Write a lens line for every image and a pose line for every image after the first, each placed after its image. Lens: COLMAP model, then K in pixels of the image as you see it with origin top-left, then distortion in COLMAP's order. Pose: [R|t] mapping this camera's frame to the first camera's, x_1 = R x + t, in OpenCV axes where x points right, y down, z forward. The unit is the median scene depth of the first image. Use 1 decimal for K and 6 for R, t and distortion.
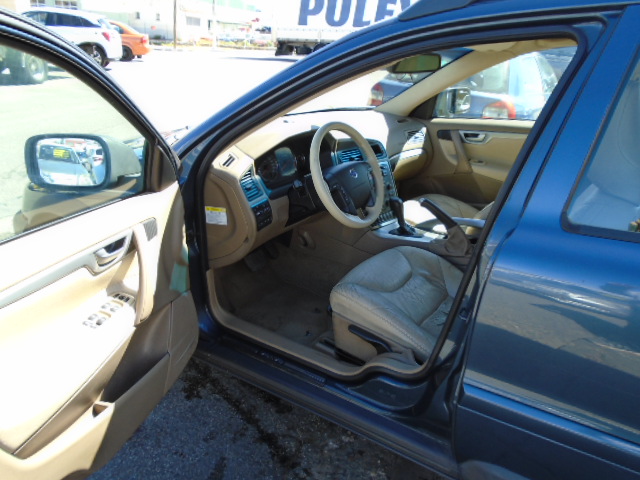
lens RADIAL K [[496.8, 0, 318.7], [0, 496.8, 236.3], [0, 0, 1]] dist [-0.001093, -0.001618]
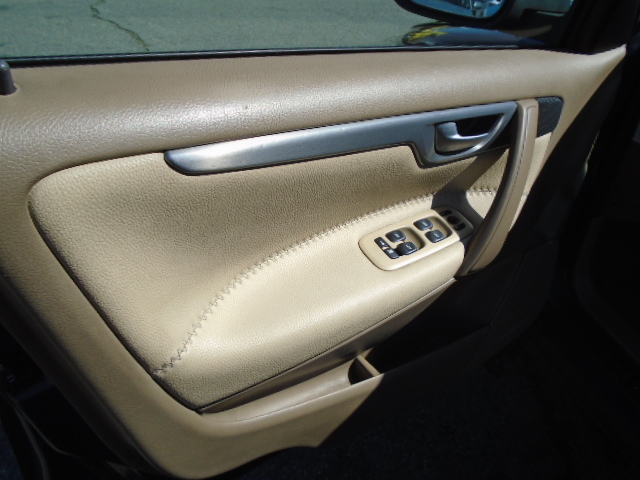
lens RADIAL K [[496.8, 0, 318.7], [0, 496.8, 236.3], [0, 0, 1]] dist [-0.001093, -0.001618]
pose [[0.737170, 0.389160, -0.552390, -0.189693], [-0.278778, 0.919841, 0.275998, 0.028400], [0.615519, -0.049463, 0.786569, 0.460041]]
